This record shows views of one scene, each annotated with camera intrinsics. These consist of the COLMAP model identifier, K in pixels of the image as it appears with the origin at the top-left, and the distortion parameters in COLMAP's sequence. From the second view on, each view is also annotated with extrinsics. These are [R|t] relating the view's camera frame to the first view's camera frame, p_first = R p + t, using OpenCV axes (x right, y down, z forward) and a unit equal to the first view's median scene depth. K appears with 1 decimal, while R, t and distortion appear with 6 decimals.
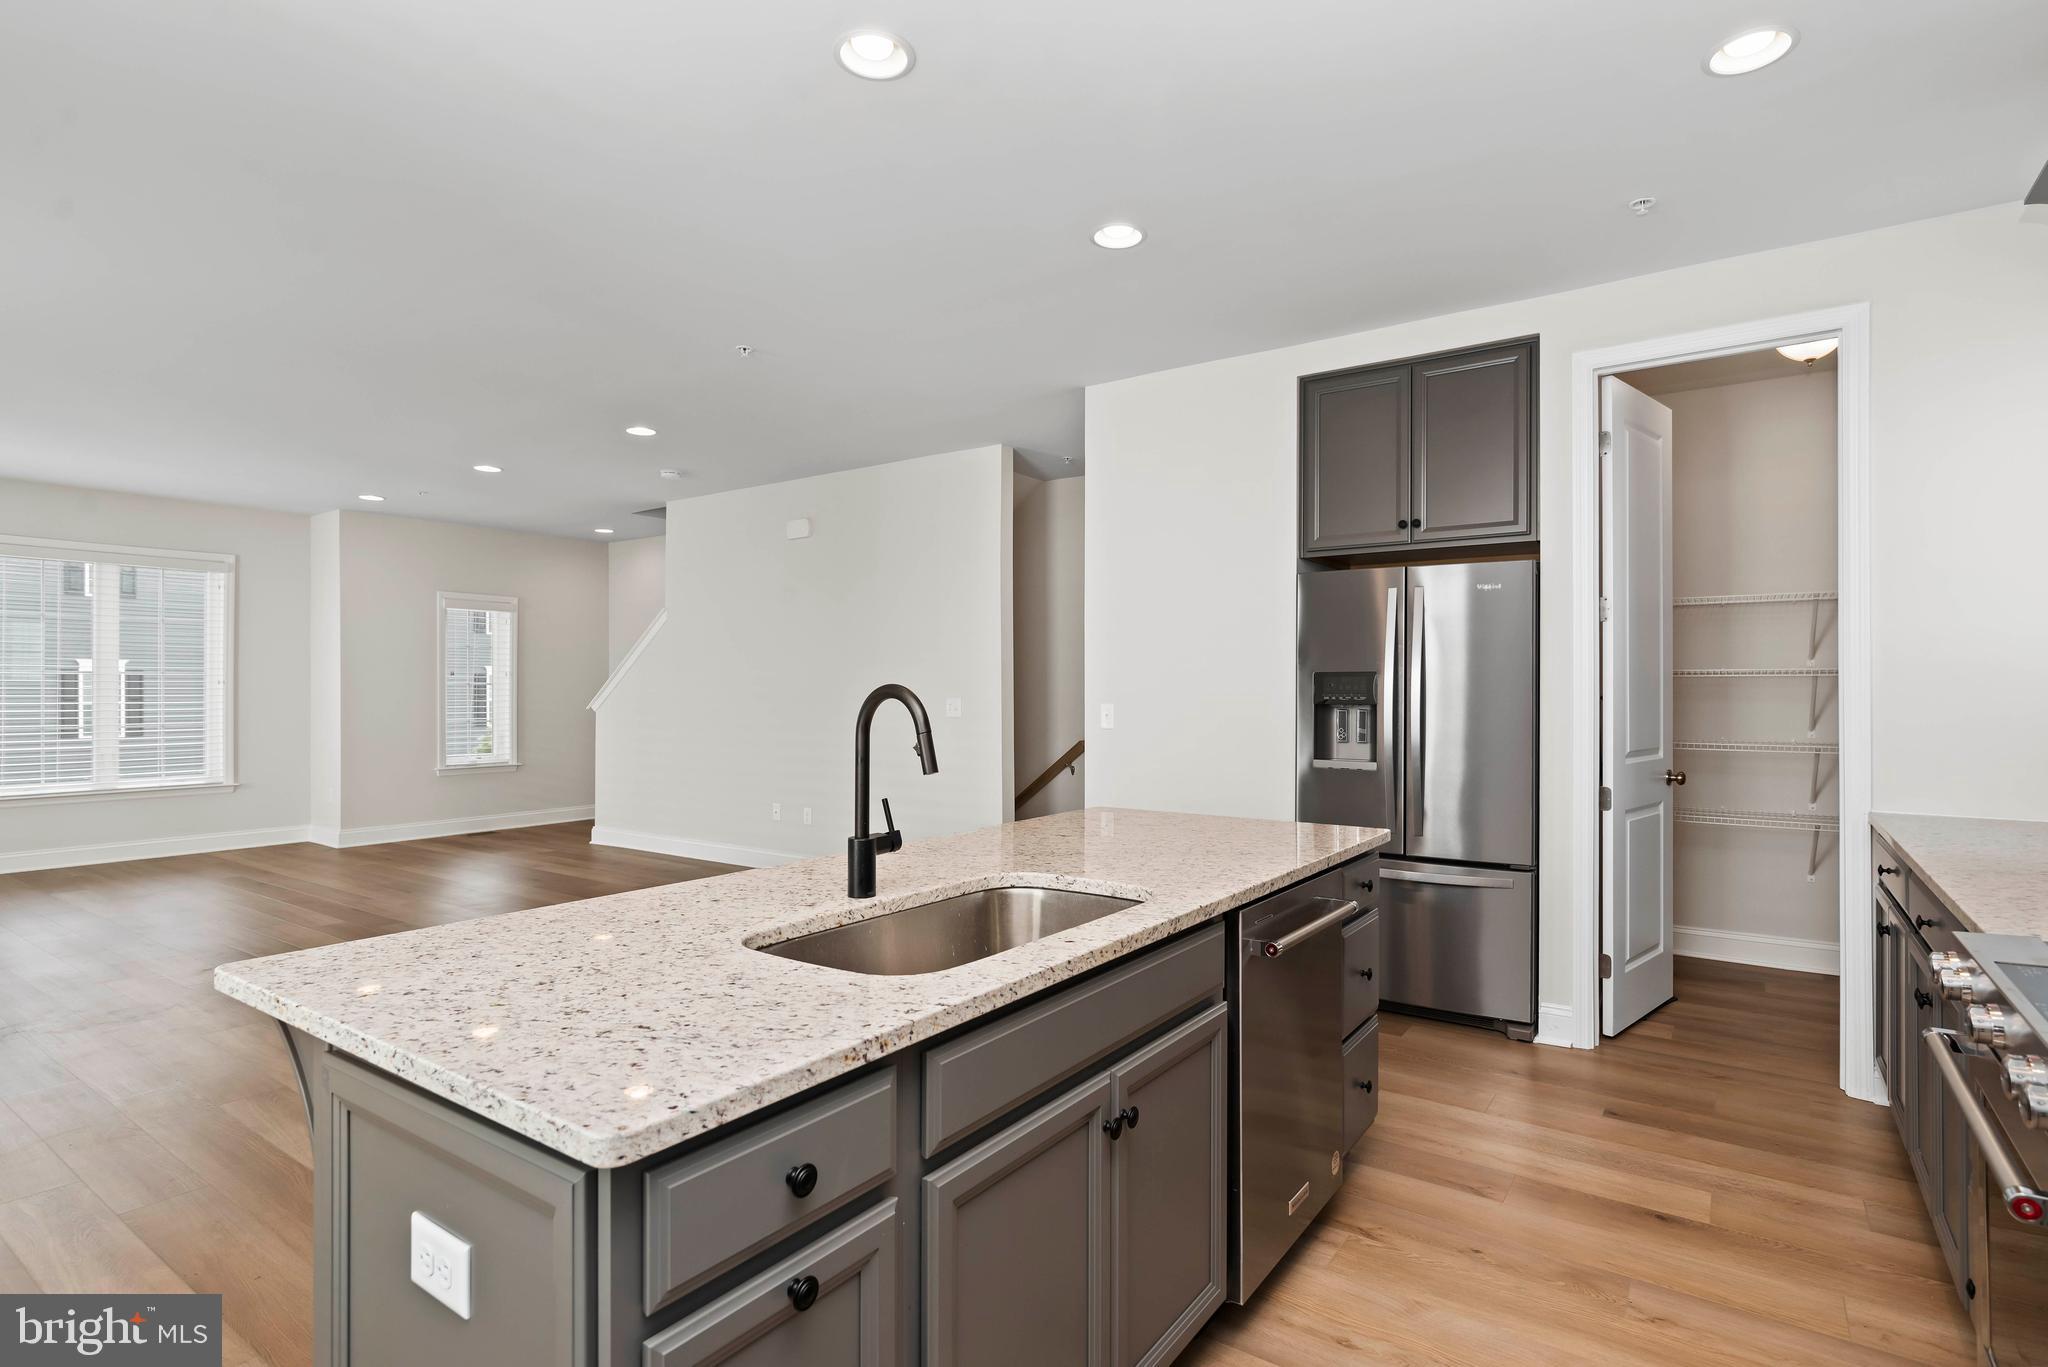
lens RADIAL K [[1010.6, 0, 1053.8], [0, 1010.6, 675.9], [0, 0, 1]] dist [0.000880, 0.000043]
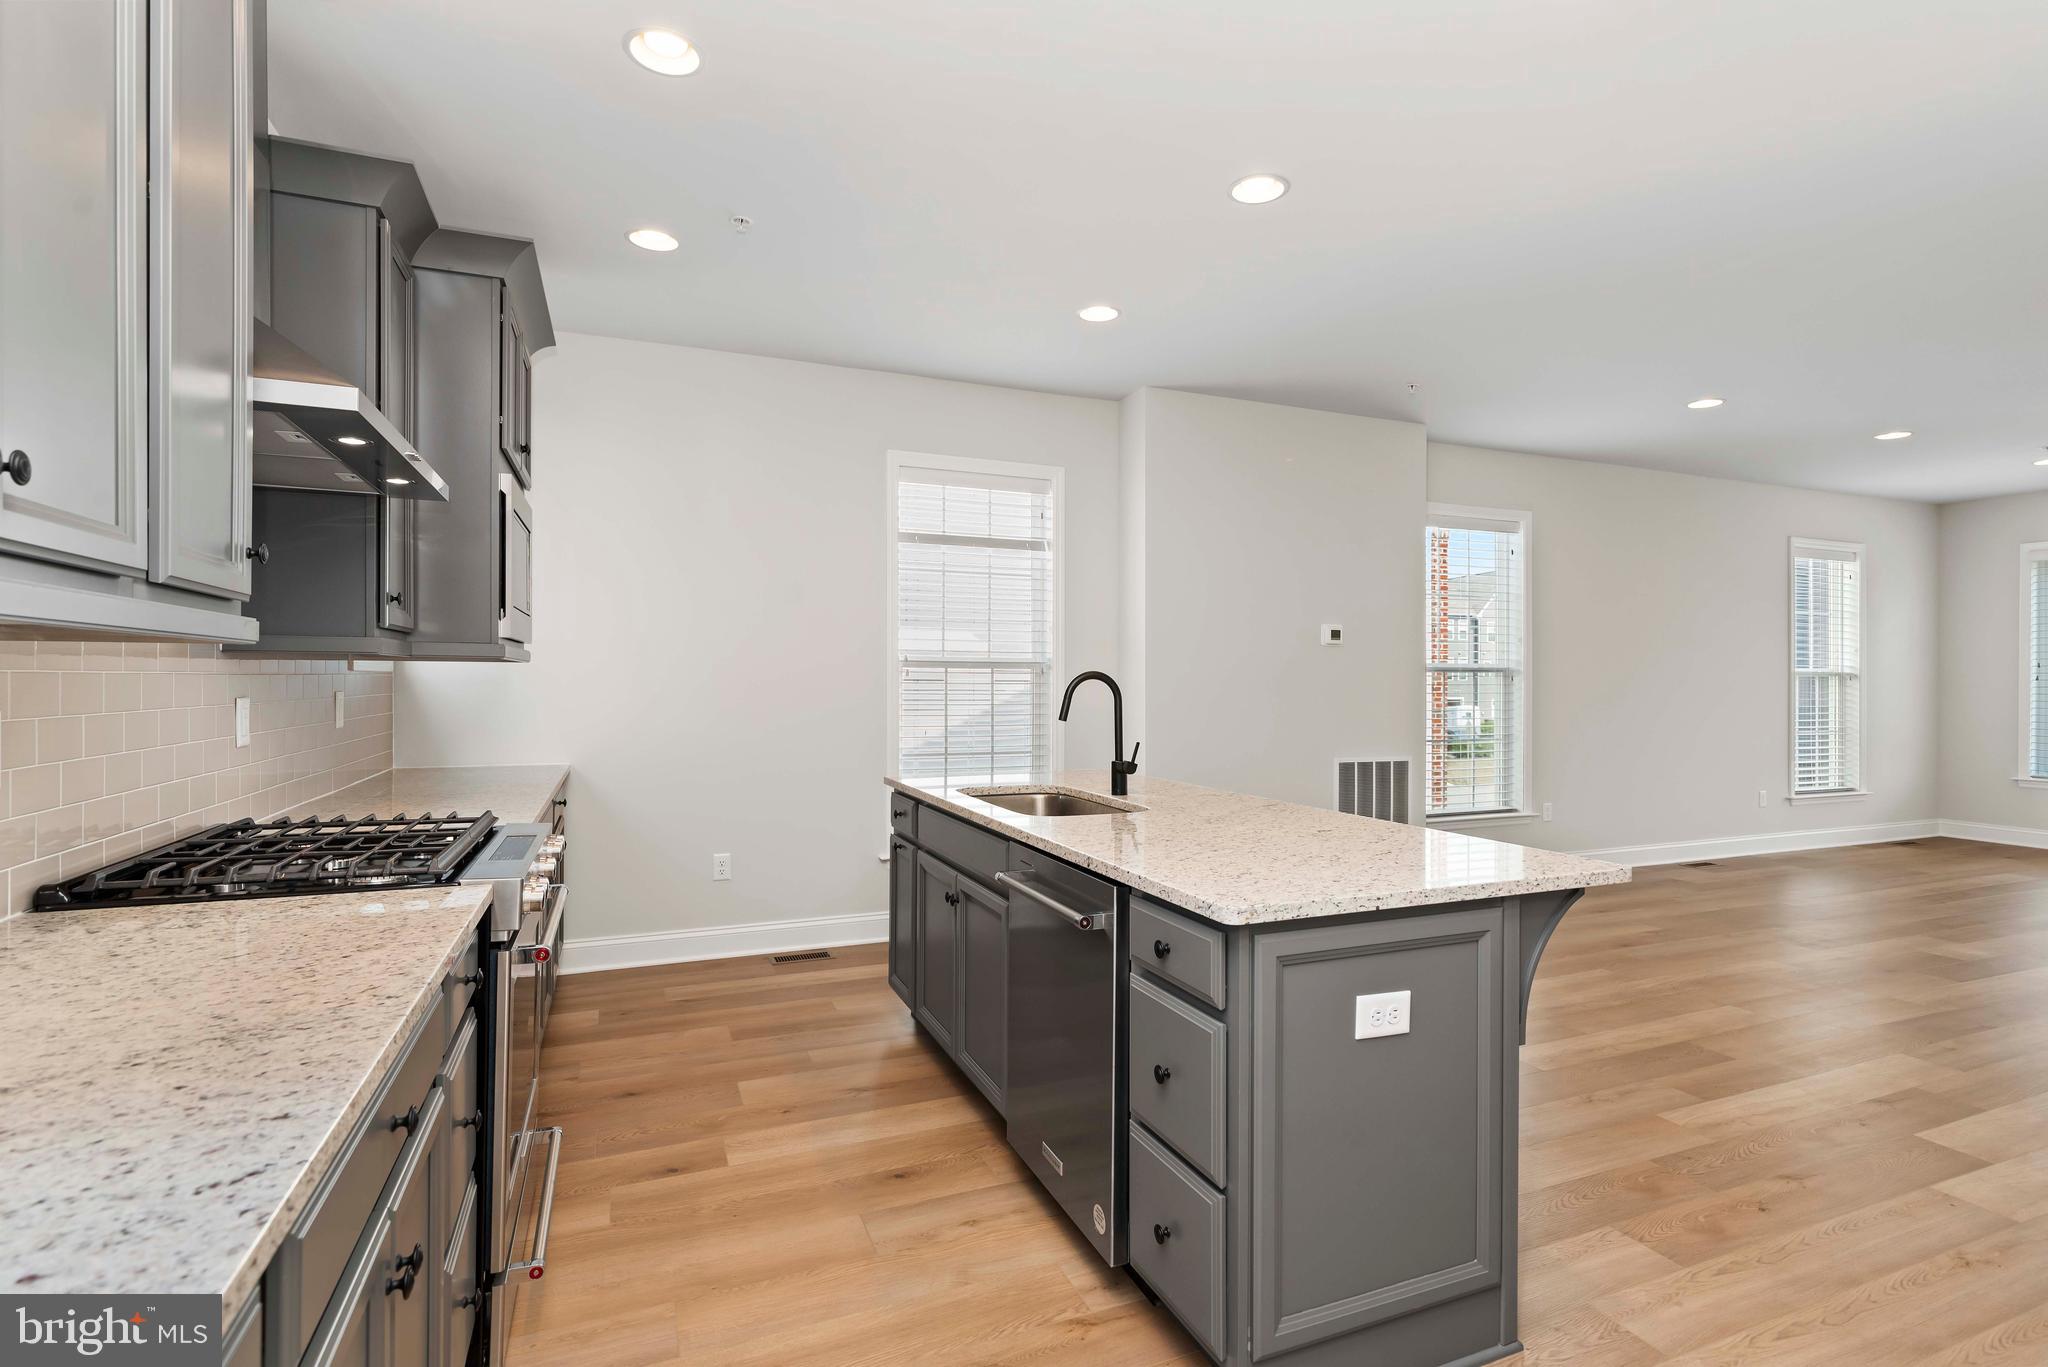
lens RADIAL K [[994.2, 0, 1051.9], [0, 994.2, 684.4], [0, 0, 1]] dist [-0.000997, -0.000144]
pose [[-0.538762, -0.002827, -0.842453, 0.300875], [0.011670, 0.999873, -0.010818, 0.011590], [0.842377, -0.015659, -0.538661, 0.424485]]
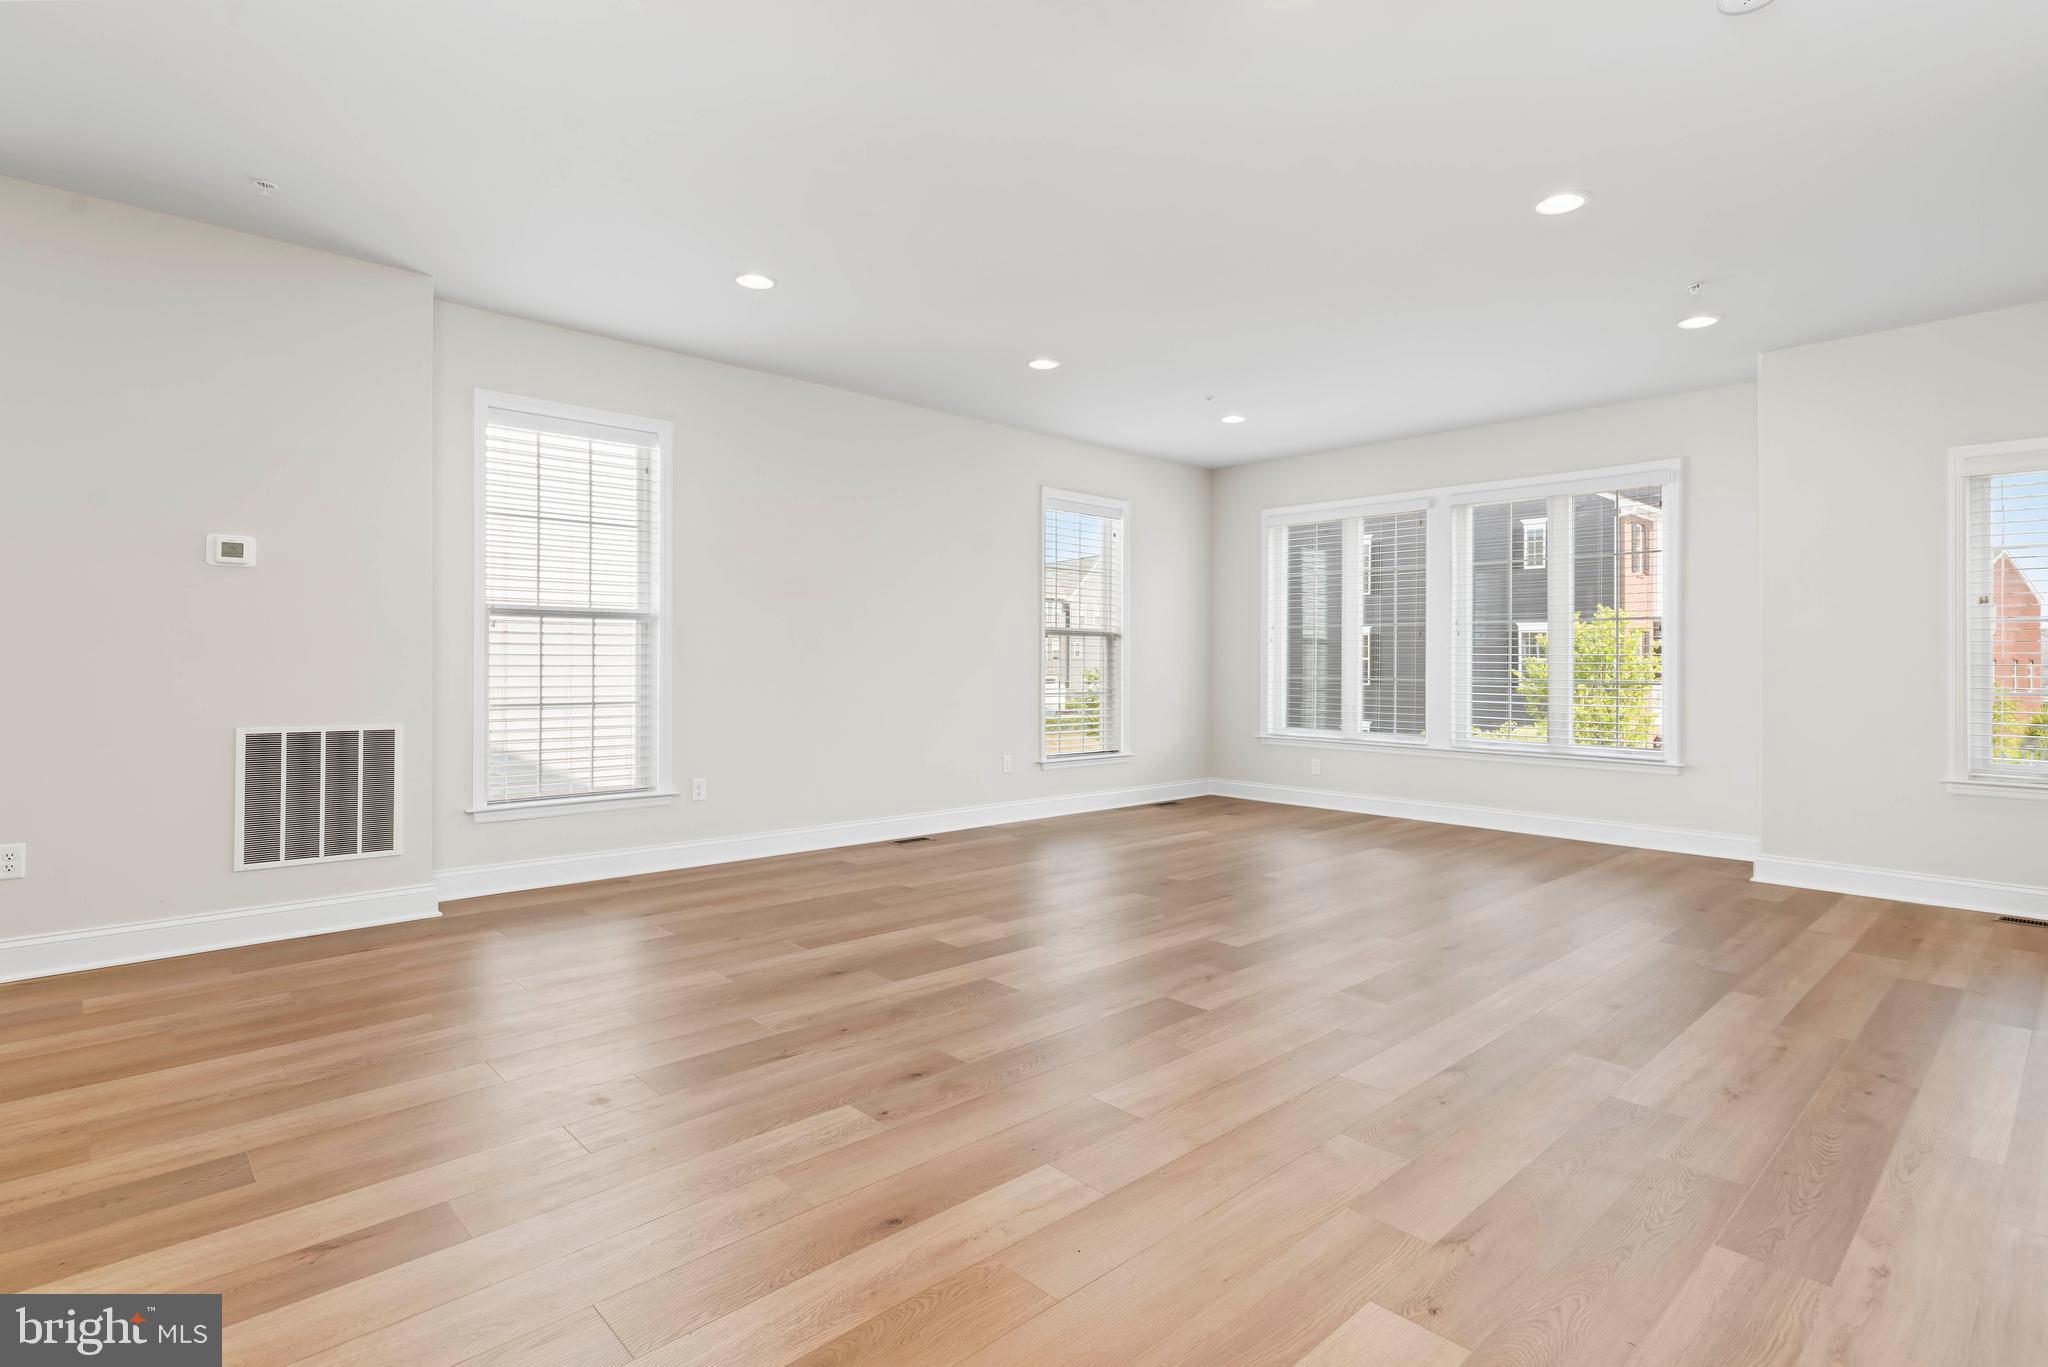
lens RADIAL K [[1010.6, 0, 1053.8], [0, 1010.6, 675.9], [0, 0, 1]] dist [0.000880, 0.000043]
pose [[-0.205887, 0.010906, -0.978515, 0.017393], [0.007848, 0.999924, 0.009494, 0.030929], [0.978544, -0.005725, -0.205957, 0.702703]]
